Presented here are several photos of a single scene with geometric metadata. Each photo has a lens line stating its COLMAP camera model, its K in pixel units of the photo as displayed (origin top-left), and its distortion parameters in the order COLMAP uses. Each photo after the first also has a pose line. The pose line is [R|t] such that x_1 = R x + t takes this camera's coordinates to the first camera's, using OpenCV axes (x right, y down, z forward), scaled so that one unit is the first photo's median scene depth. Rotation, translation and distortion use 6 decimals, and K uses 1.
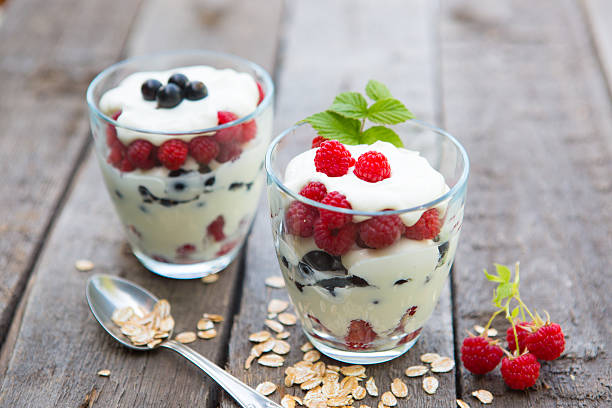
lens RADIAL K [[1278.9, 0, 306.0], [0, 1278.9, 204.0], [0, 0, 1]] dist [-0.015558, 0.017258]
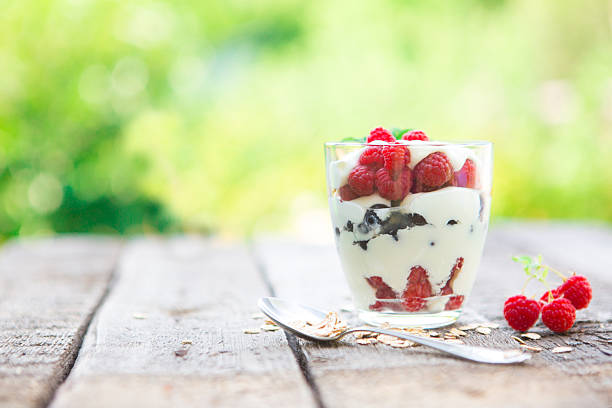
lens RADIAL K [[1289.4, 0, 306.0], [0, 1289.4, 204.0], [0, 0, 1]] dist [0.007803, -0.124680]
pose [[0.989061, -0.020010, 0.146143, -0.212484], [0.086563, 0.880954, -0.465218, 0.537178], [-0.119436, 0.472779, 0.873049, -0.020880]]
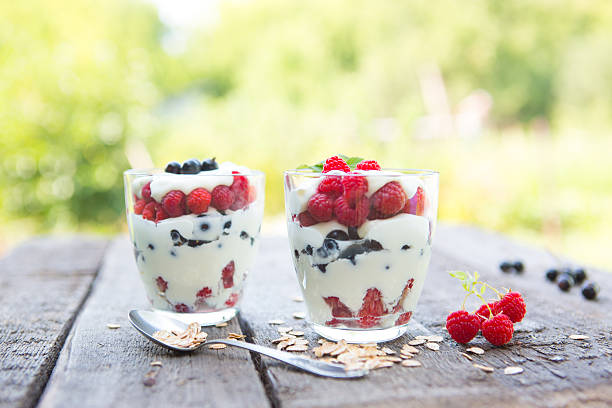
lens RADIAL K [[778.7, 0, 300.6], [0, 778.7, 222.2], [0, 0, 1]] dist [-0.020198, -0.020941]
pose [[0.972979, -0.028597, 0.229115, -0.184948], [0.124861, 0.899857, -0.417931, 0.317664], [-0.194220, 0.435246, 0.879113, 0.310805]]
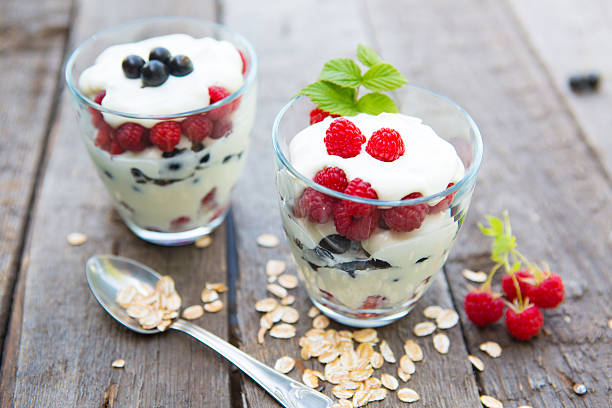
lens RADIAL K [[857.0, 0, 306.0], [0, 857.0, 204.0], [0, 0, 1]] dist [-0.007874, -0.001379]
pose [[0.986514, -0.088127, 0.137926, -0.093607], [0.064813, 0.984124, 0.165222, -0.088618], [-0.150297, -0.154055, 0.976564, 0.342923]]
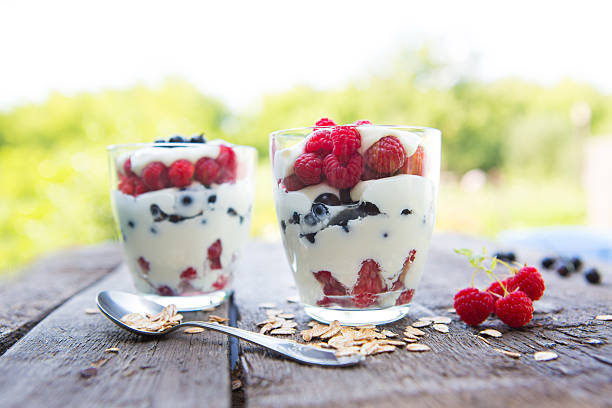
lens RADIAL K [[560.4, 0, 306.0], [0, 560.4, 204.0], [0, 0, 1]] dist [0.004223, 0.001797]
pose [[0.978153, -0.020504, 0.206874, -0.099630], [0.123314, 0.858375, -0.497981, 0.259747], [-0.167365, 0.512612, 0.842151, 0.560393]]
